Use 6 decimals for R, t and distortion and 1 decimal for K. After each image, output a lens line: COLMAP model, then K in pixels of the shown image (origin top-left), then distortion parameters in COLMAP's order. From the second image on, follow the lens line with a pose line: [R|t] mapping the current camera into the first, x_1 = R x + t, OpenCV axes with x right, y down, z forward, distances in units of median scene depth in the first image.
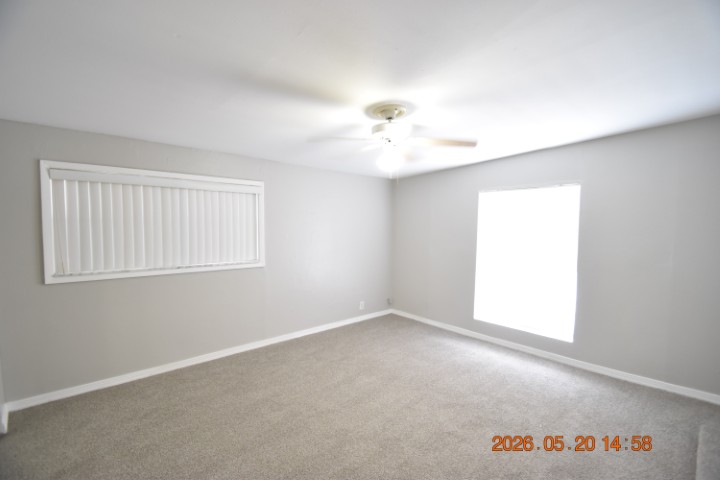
lens RADIAL K [[319.2, 0, 357.3], [0, 319.2, 243.5], [0, 0, 1]] dist [0.022702, -0.020686]
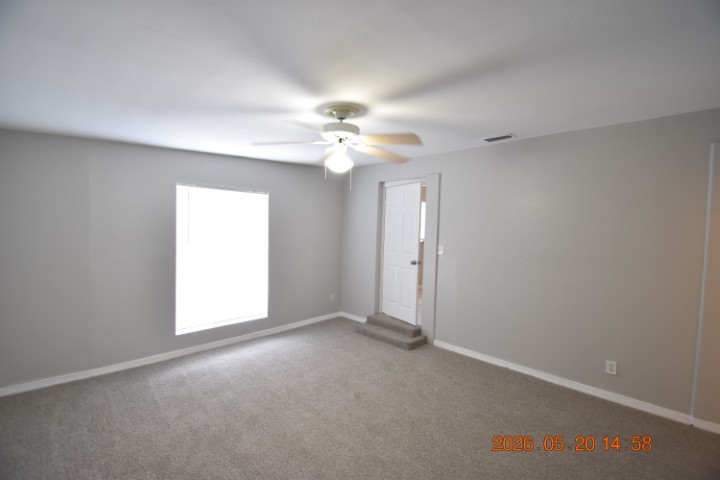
lens RADIAL K [[319.2, 0, 357.3], [0, 319.2, 243.5], [0, 0, 1]] dist [0.022702, -0.020686]
pose [[-0.060941, -0.059478, 0.996368, -0.613776], [0.032636, 0.997571, 0.061546, -0.051053], [-0.997608, 0.036268, -0.058852, 0.712021]]
